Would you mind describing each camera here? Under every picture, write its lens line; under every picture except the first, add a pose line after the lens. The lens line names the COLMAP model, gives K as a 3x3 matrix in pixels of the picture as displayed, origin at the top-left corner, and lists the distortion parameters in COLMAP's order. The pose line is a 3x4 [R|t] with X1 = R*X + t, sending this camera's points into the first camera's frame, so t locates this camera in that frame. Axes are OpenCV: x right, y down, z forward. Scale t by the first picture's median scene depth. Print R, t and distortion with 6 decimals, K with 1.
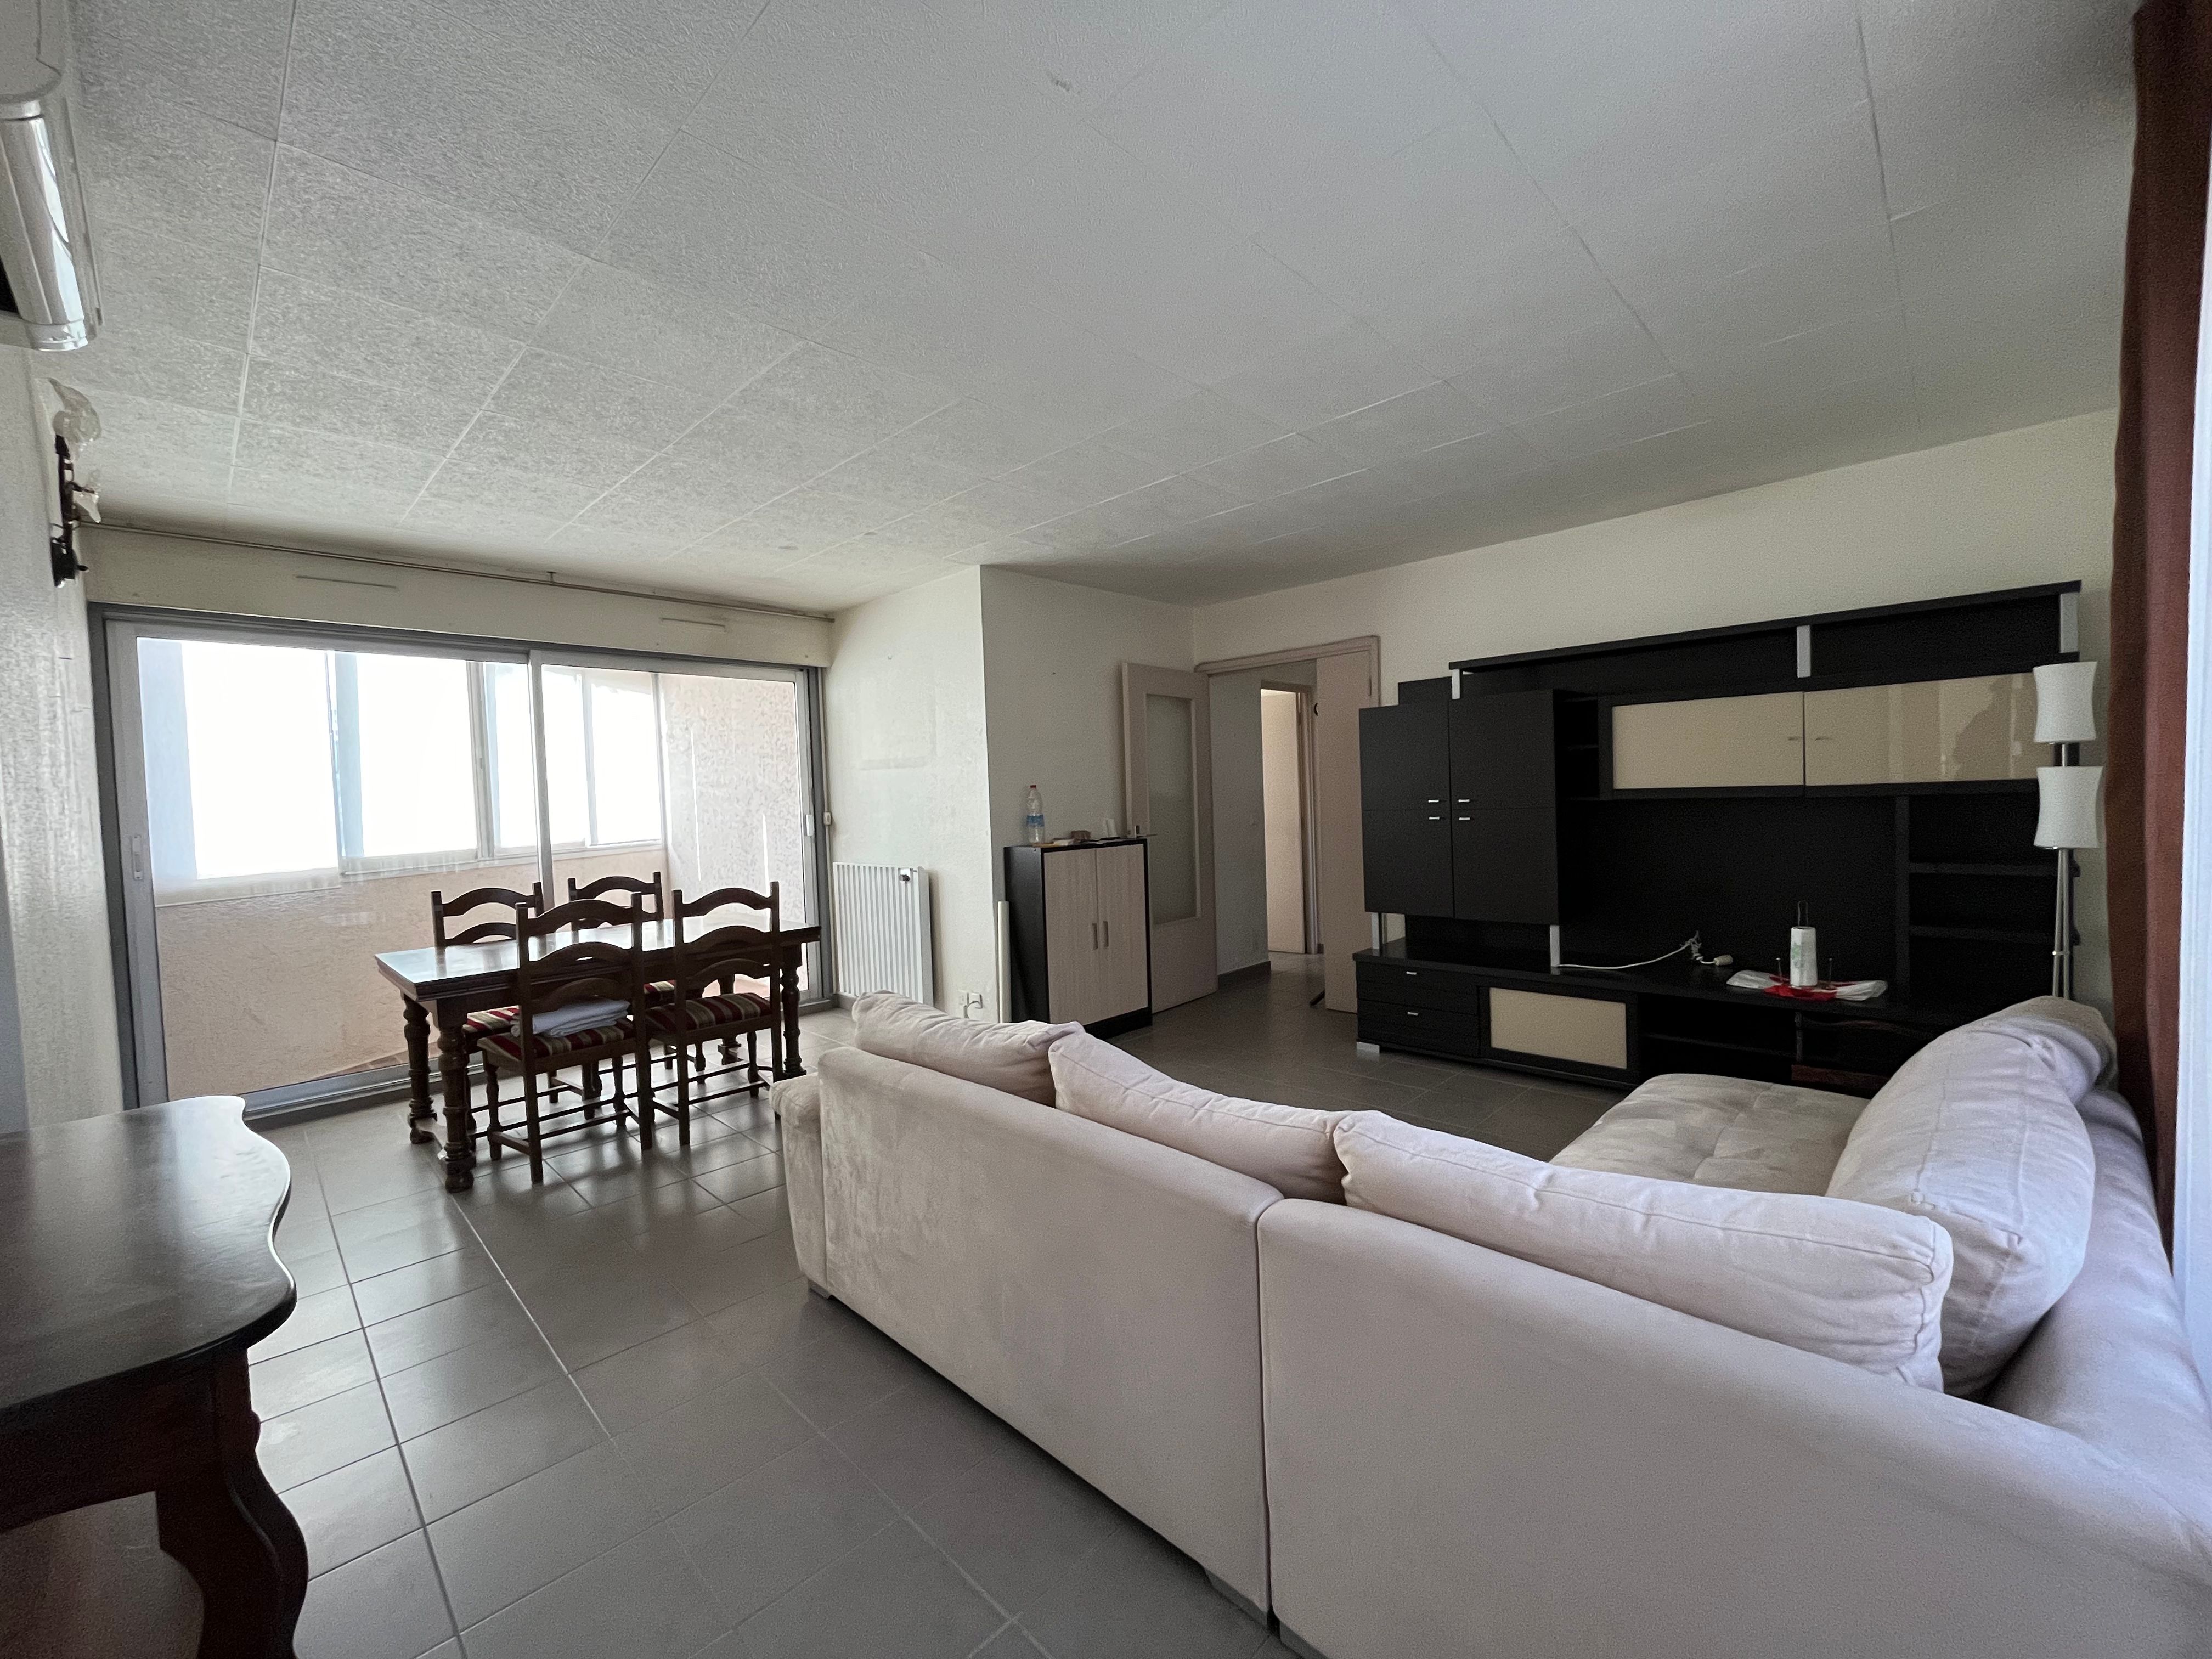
lens RADIAL K [[899.8, 0, 1109.8], [0, 899.8, 820.0], [0, 0, 1]] dist [0.021735, 0.000214]
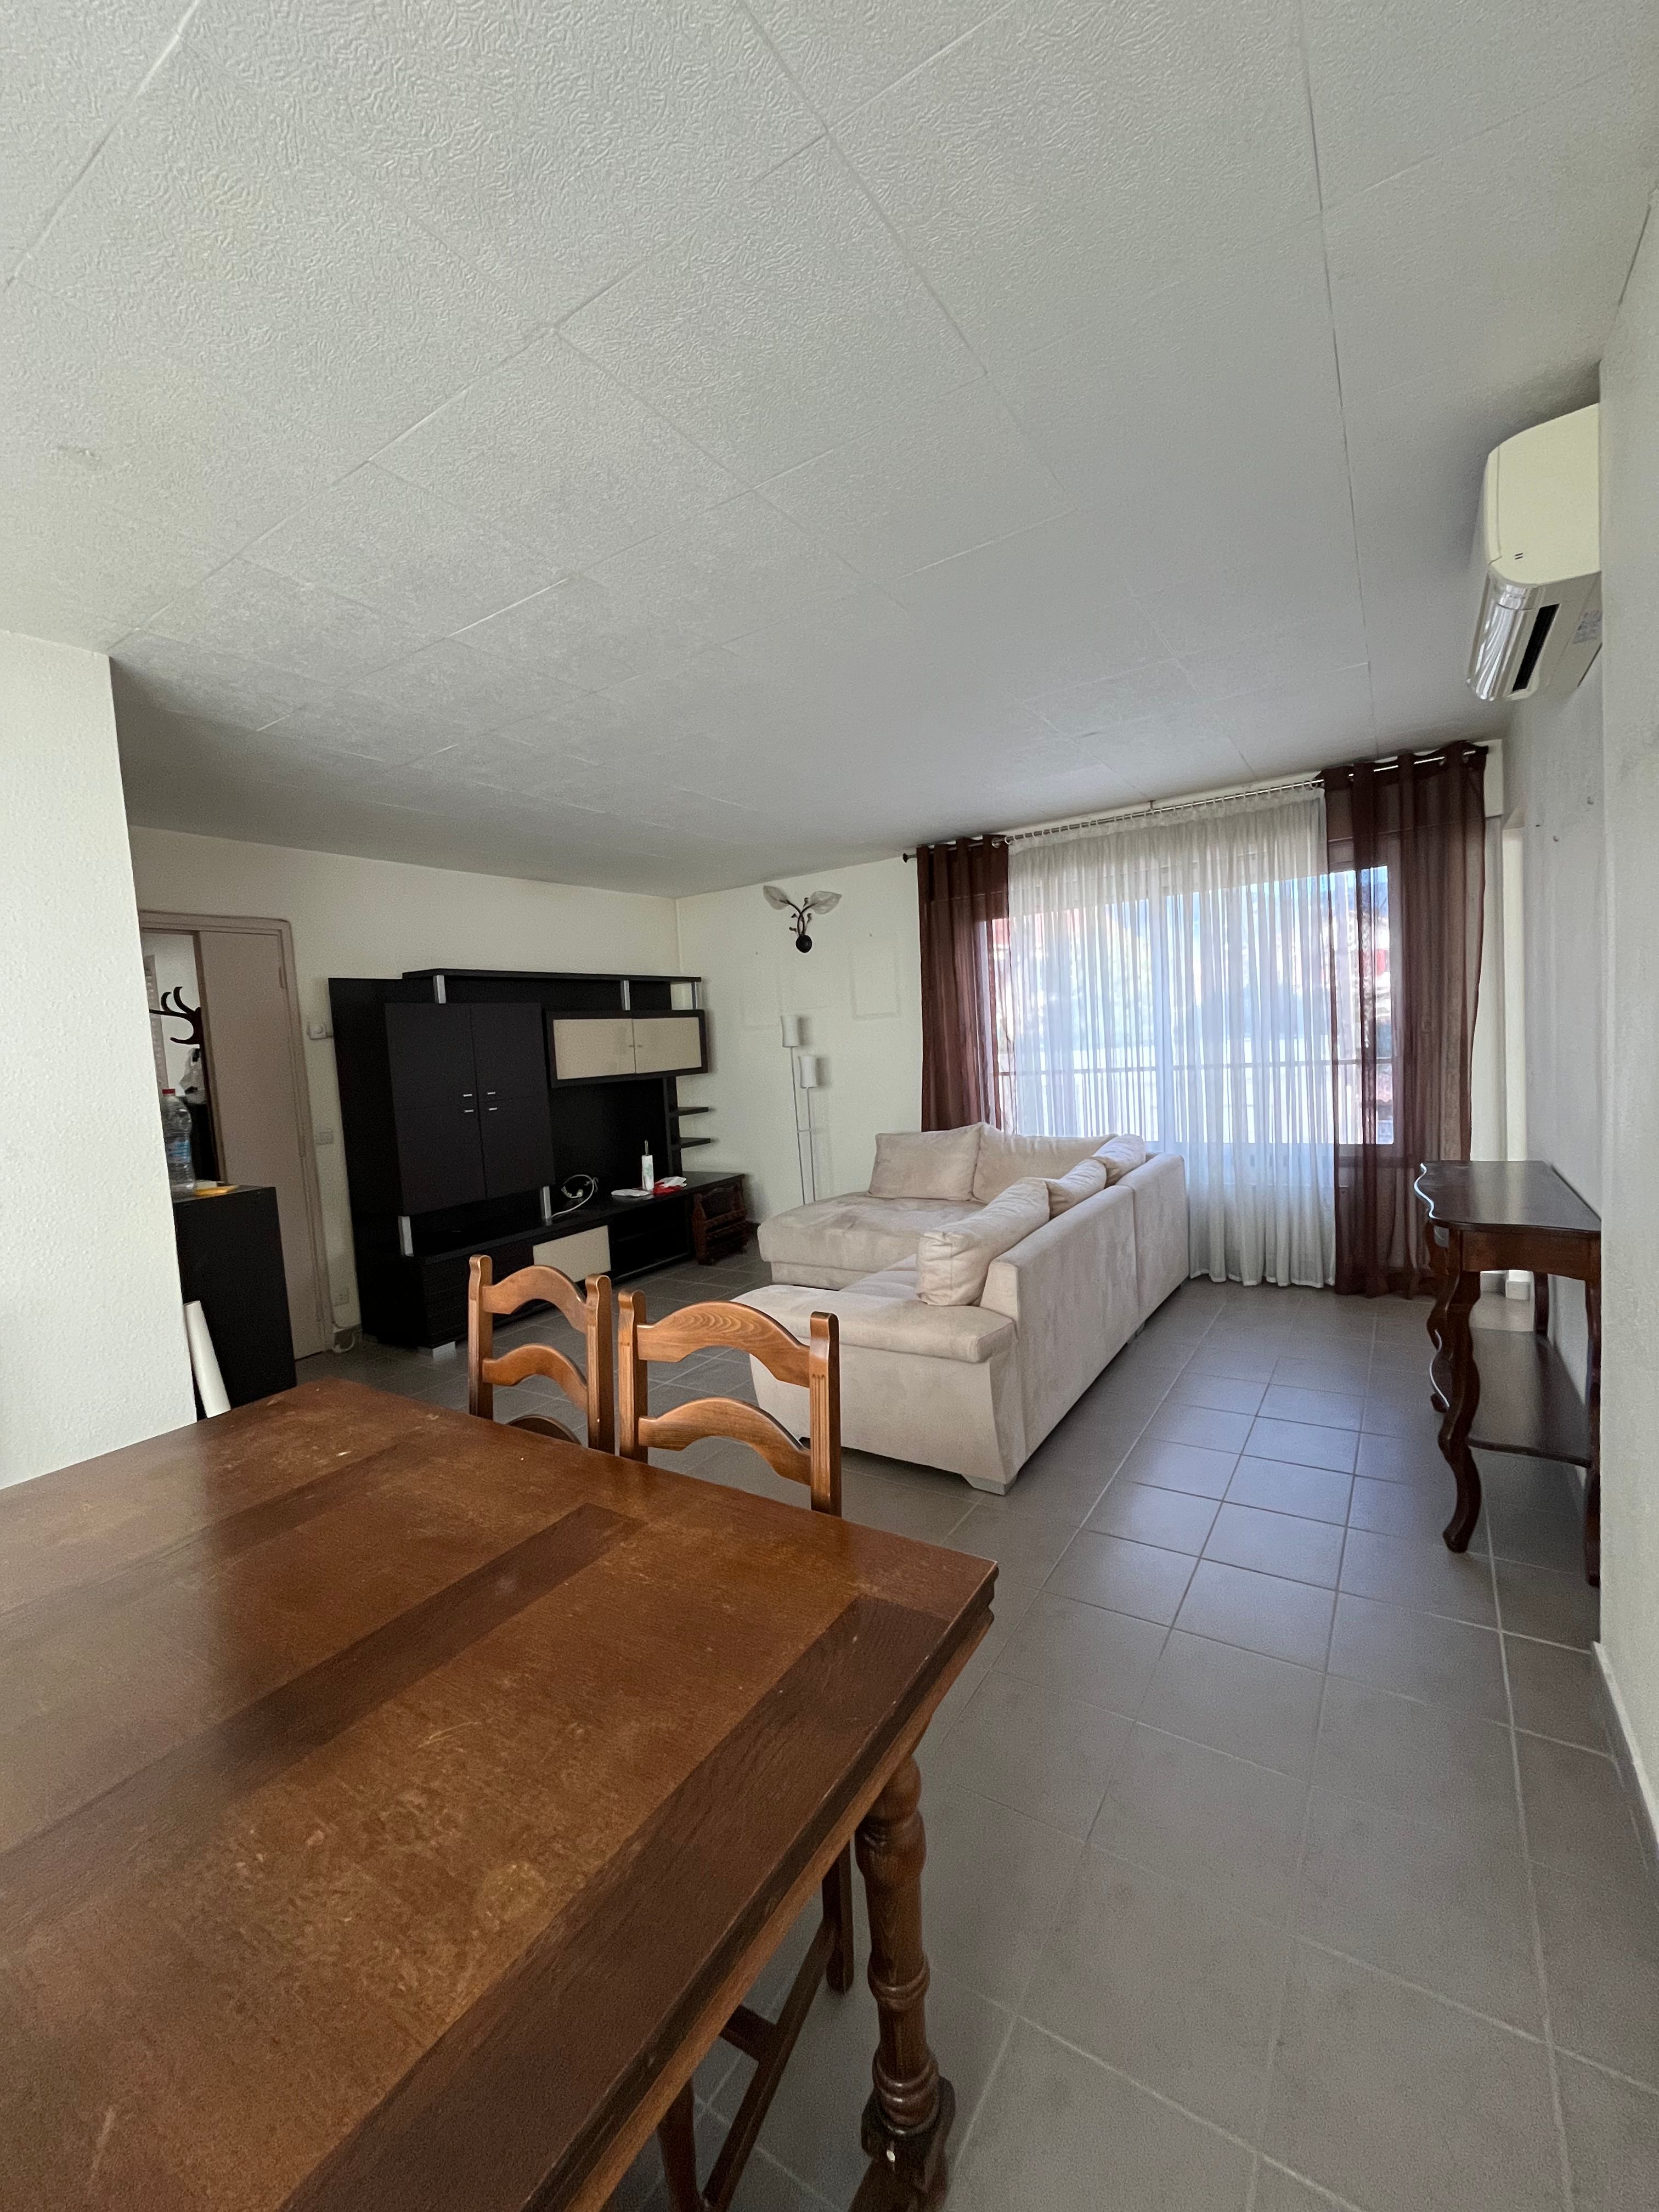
lens RADIAL K [[899.8, 0, 829.5], [0, 899.8, 1107.1], [0, 0, 1]] dist [0.021735, 0.000214]
pose [[-0.204760, -0.021668, 0.978572, -0.957765], [0.109871, 0.992928, 0.044975, -0.009699], [-0.972626, 0.116726, -0.200931, 0.970139]]
